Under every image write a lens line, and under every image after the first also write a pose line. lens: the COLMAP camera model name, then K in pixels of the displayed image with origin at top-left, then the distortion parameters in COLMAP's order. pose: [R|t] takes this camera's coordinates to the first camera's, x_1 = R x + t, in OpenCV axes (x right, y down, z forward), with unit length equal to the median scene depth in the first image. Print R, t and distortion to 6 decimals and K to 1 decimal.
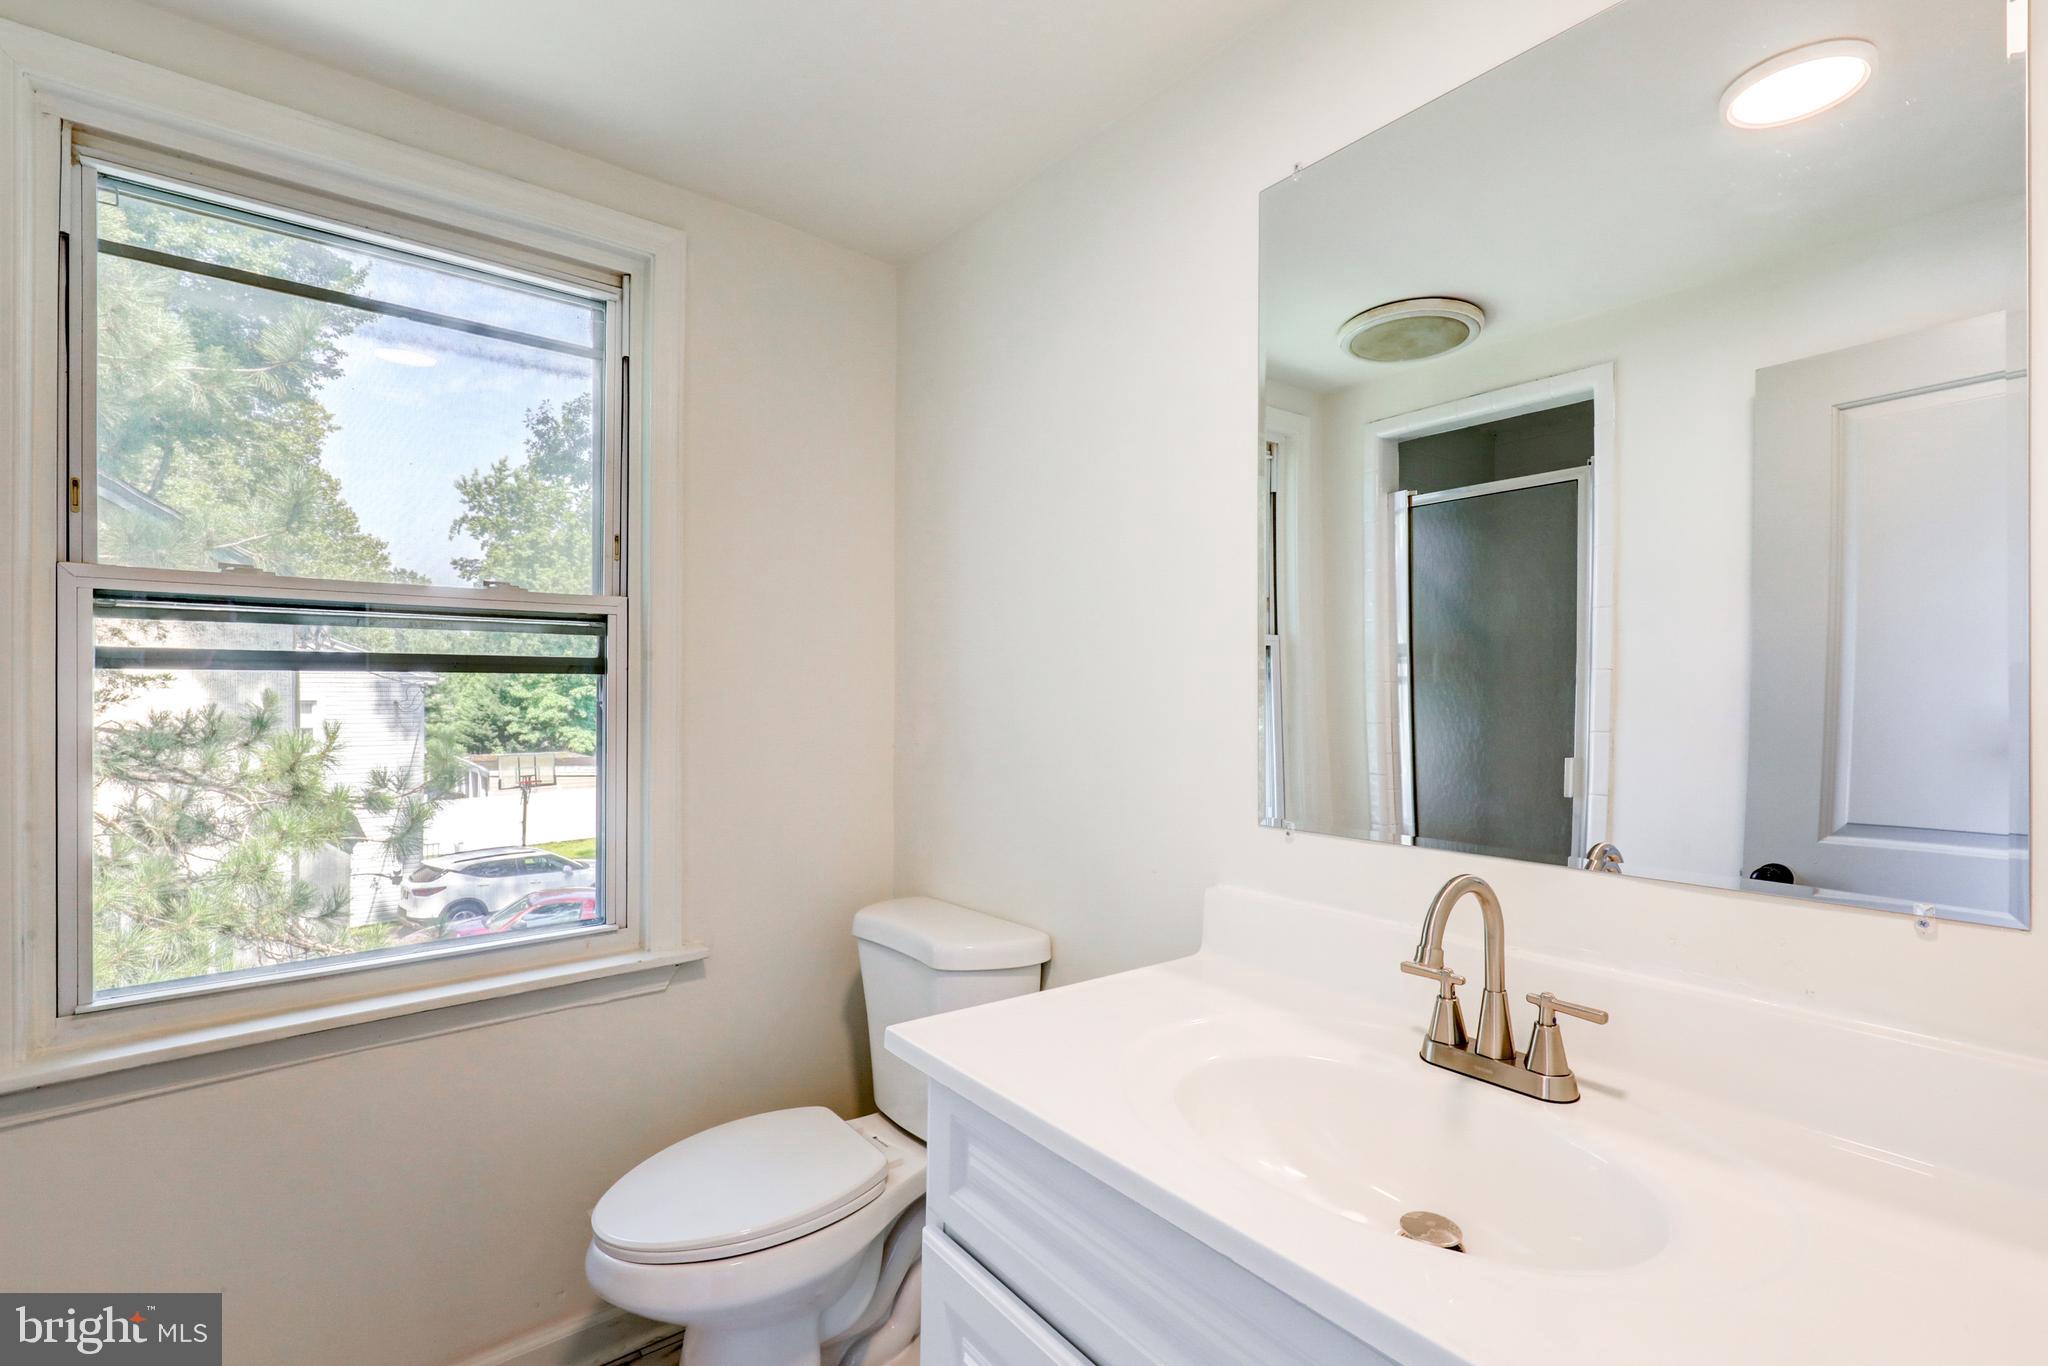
lens RADIAL K [[928.8, 0, 1023.9], [0, 928.8, 689.5], [0, 0, 1]] dist [0.000001, 0.000484]
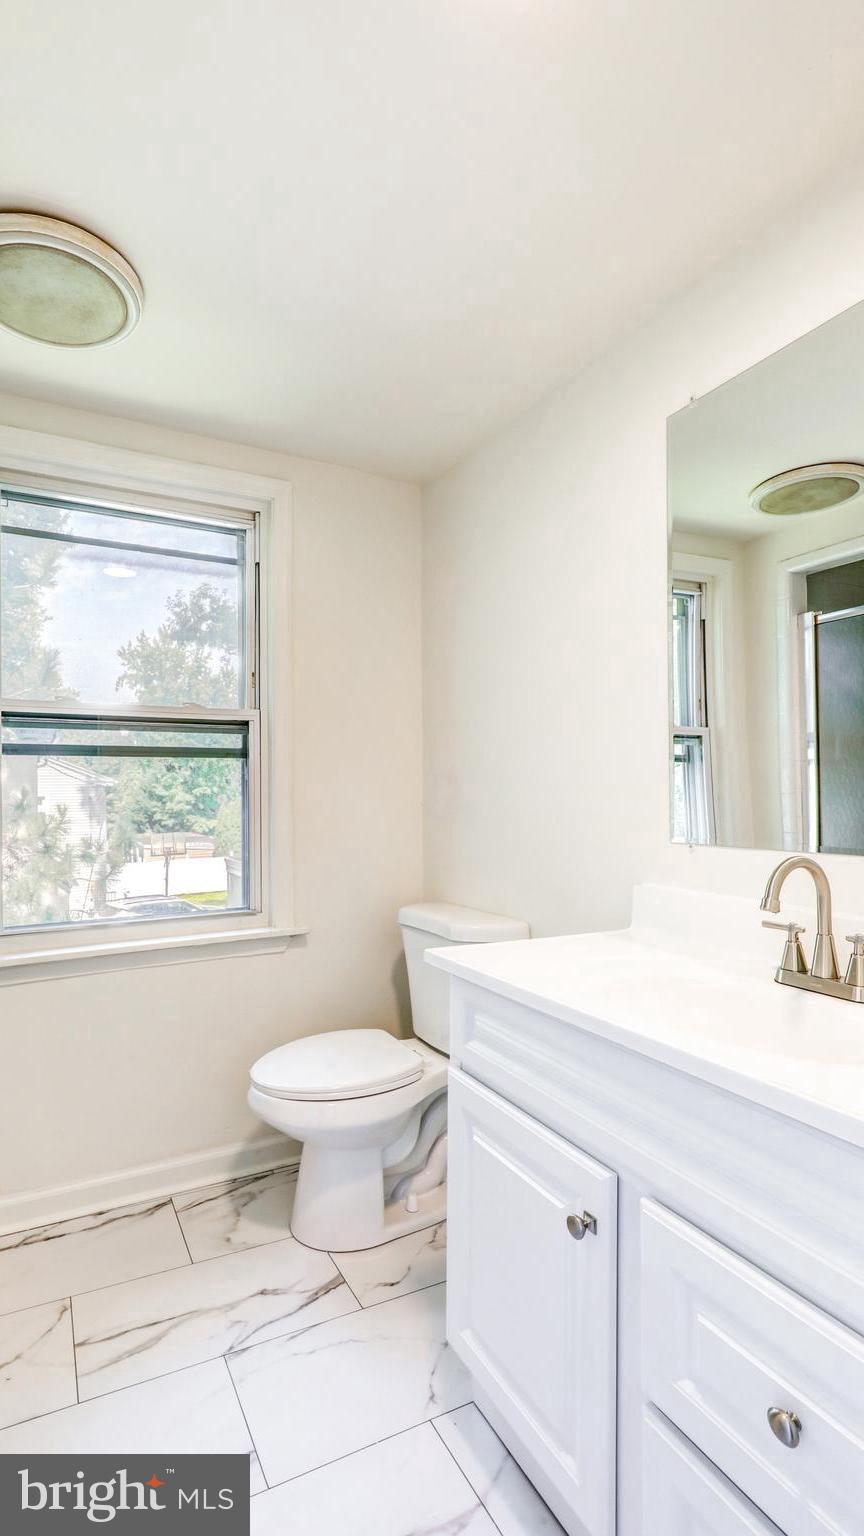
lens RADIAL K [[698.8, 0, 347.3], [0, 698.8, 791.5], [0, 0, 1]] dist [-0.000476, -0.000065]
pose [[0.972259, -0.009567, -0.233710, 0.006299], [0.010851, 0.999932, 0.004208, 0.030933], [0.233654, -0.006627, 0.972297, -0.120970]]
